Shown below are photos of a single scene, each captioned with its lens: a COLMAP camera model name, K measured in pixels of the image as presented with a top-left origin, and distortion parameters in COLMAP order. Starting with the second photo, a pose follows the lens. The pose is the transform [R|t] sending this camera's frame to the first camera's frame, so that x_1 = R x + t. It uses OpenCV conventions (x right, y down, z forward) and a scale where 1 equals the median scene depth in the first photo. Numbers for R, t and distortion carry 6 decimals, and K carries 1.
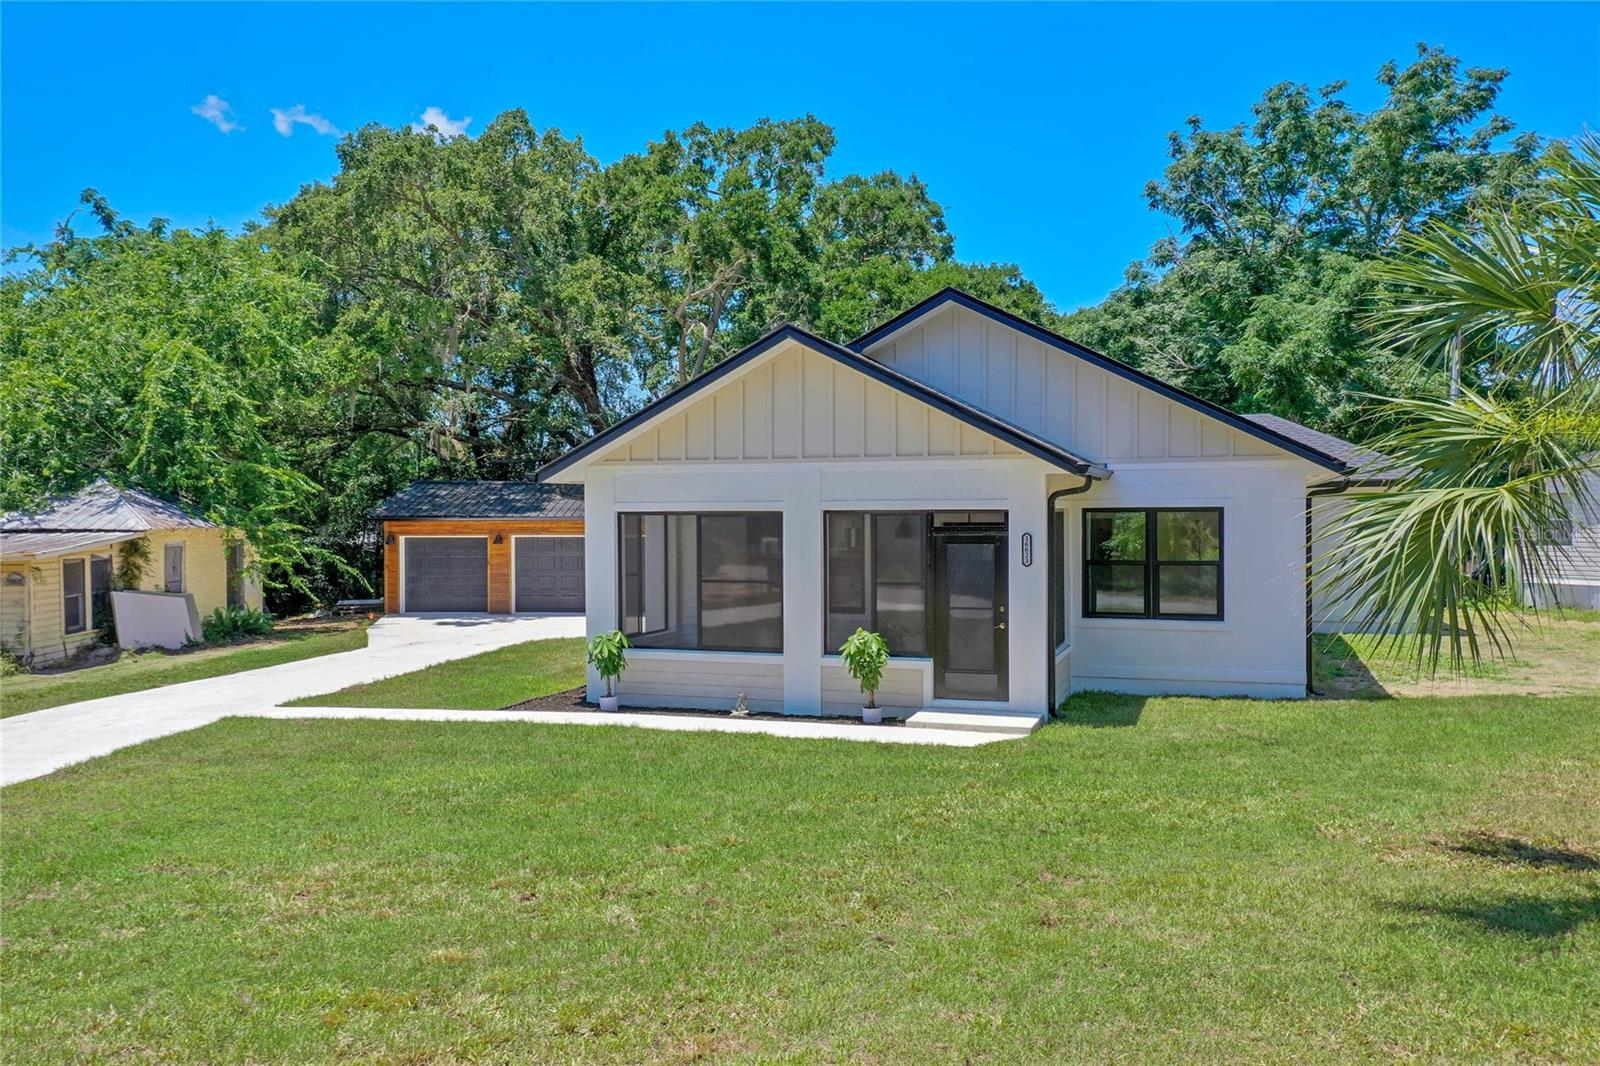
lens RADIAL K [[1266.3, 0, 800.0], [0, 1266.3, 533.0], [0, 0, 1]] dist [0.010522, -0.004168]
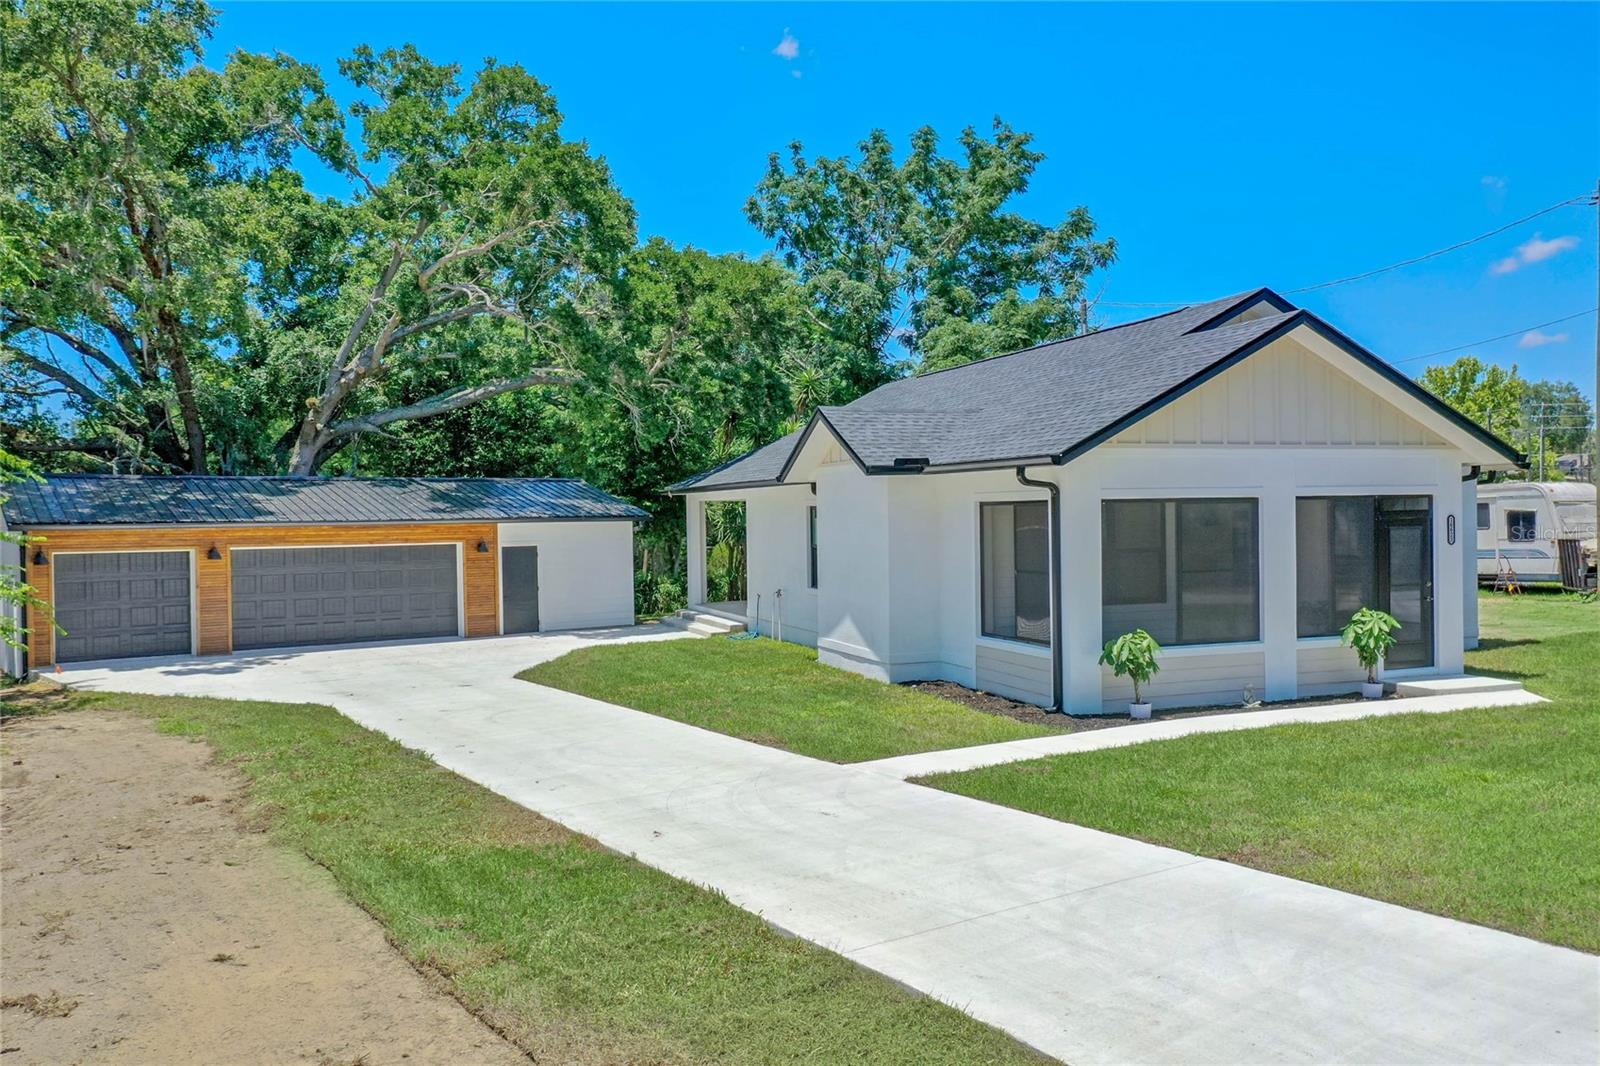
lens RADIAL K [[1254.6, 0, 800.0], [0, 1254.6, 533.0], [0, 0, 1]] dist [0.002032, 0.006284]
pose [[0.774968, -0.018447, 0.631731, -0.919546], [0.023358, 0.999727, 0.000538, 0.001610], [-0.631568, 0.014339, 0.775188, 0.466595]]
